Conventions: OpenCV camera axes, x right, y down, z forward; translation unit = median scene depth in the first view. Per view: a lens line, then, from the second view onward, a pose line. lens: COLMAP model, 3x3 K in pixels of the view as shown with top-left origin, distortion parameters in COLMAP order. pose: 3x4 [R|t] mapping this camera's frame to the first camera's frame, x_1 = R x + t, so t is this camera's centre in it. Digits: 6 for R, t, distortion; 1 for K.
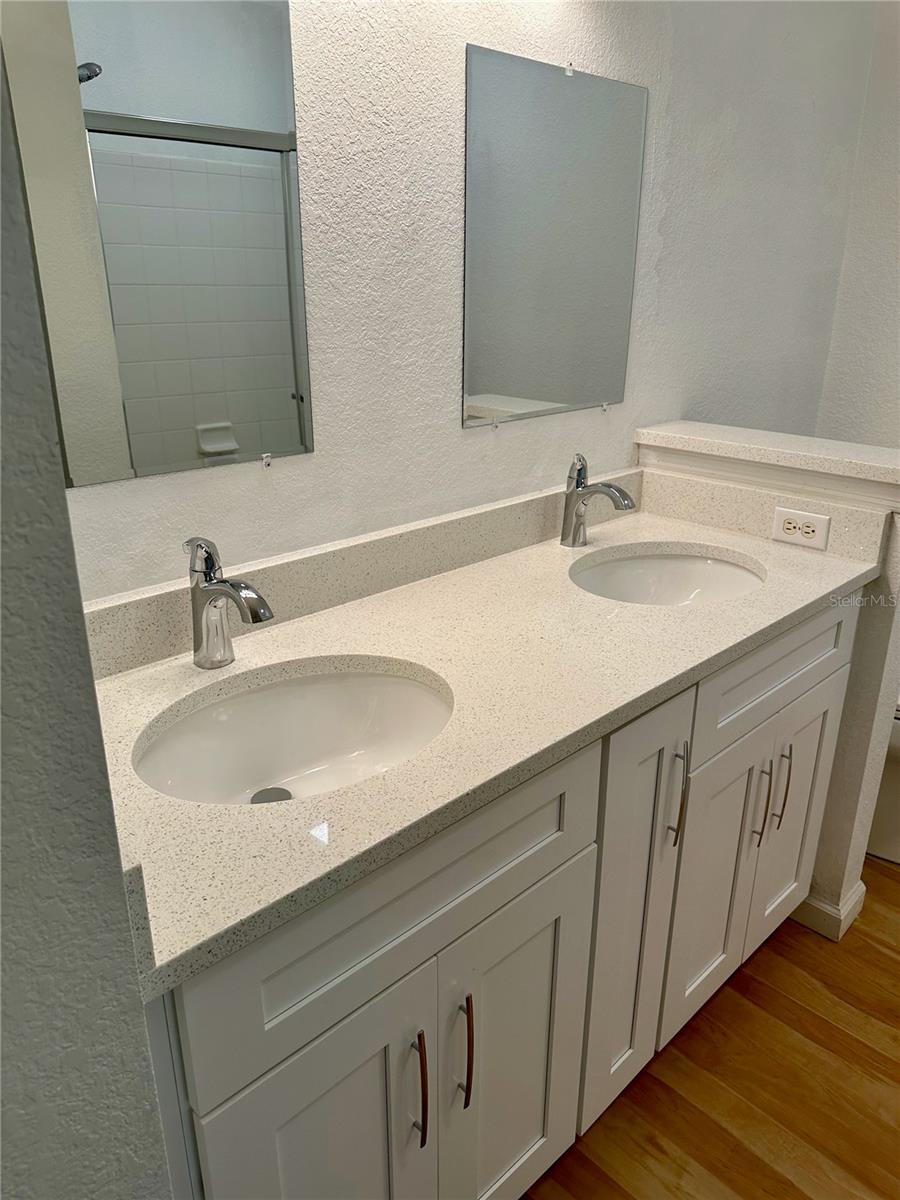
lens RADIAL K [[846.7, 0, 456.3], [0, 846.7, 587.7], [0, 0, 1]] dist [0.080297, -0.106097]
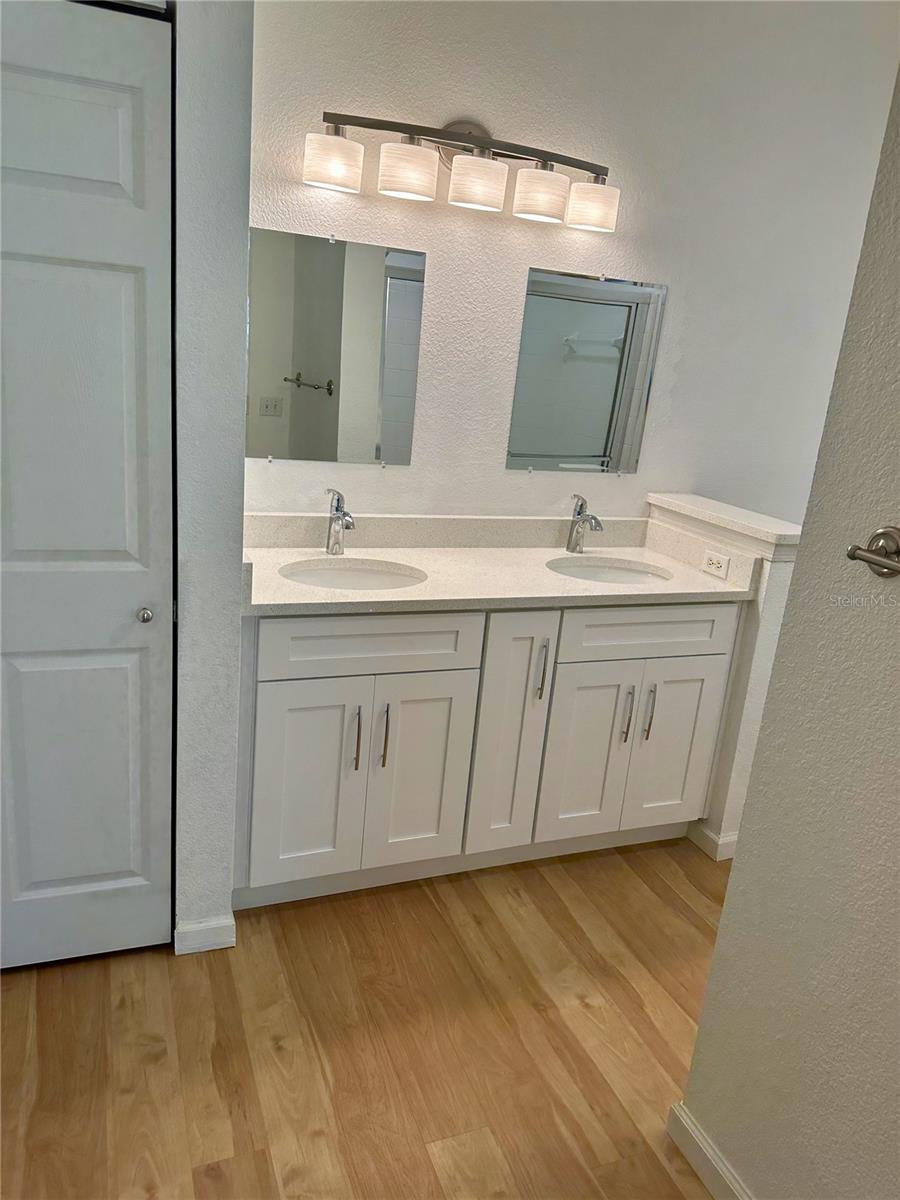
lens RADIAL K [[846.7, 0, 445.8], [0, 846.7, 605.8], [0, 0, 1]] dist [0.080297, -0.106097]
pose [[0.917484, 0.185270, -0.351993, 0.511515], [-0.213164, 0.976120, -0.041842, 0.172047], [0.335835, 0.113421, 0.935067, -0.593460]]
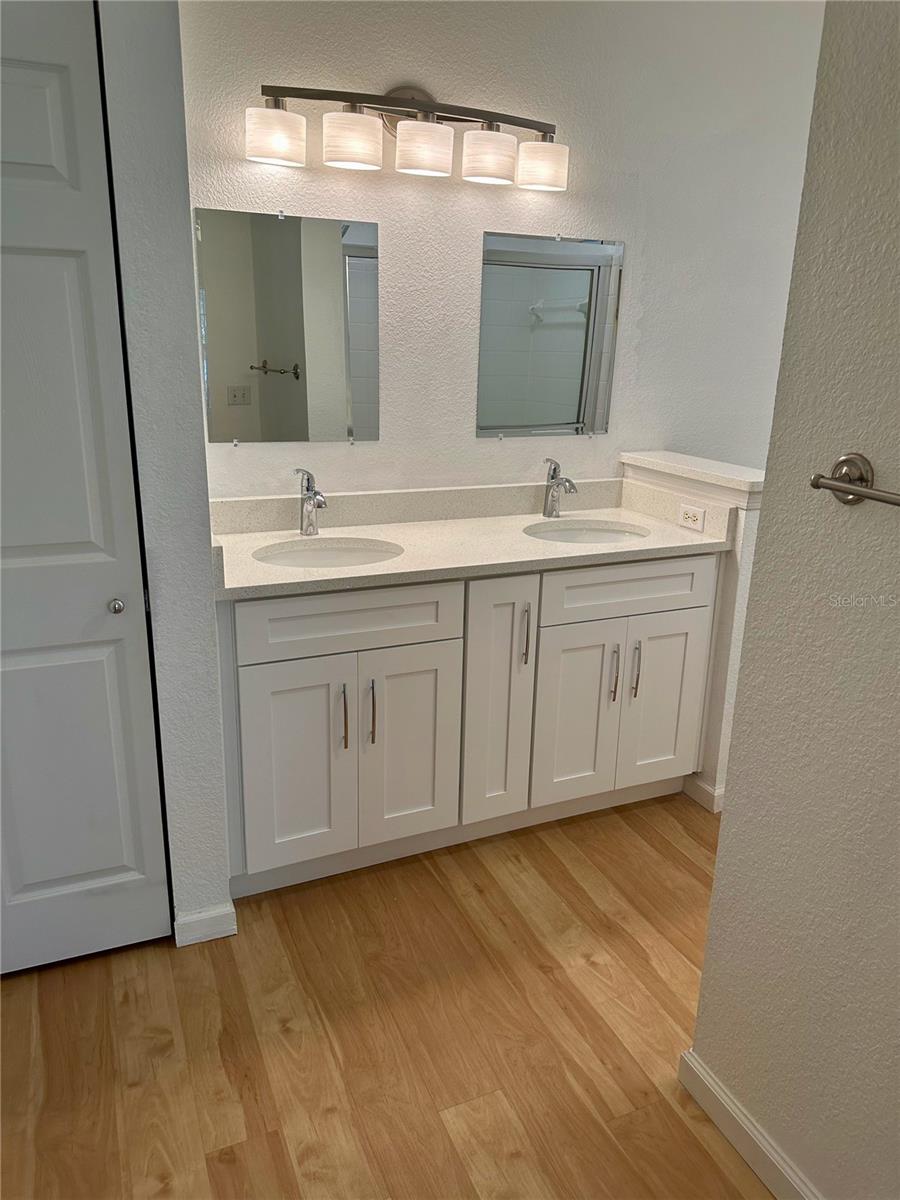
lens RADIAL K [[846.7, 0, 451.1], [0, 846.7, 601.2], [0, 0, 1]] dist [0.080297, -0.106097]
pose [[0.934341, 0.119962, -0.335583, 0.530873], [-0.138905, 0.989758, -0.032932, 0.190537], [0.328195, 0.077384, 0.941435, -0.576318]]
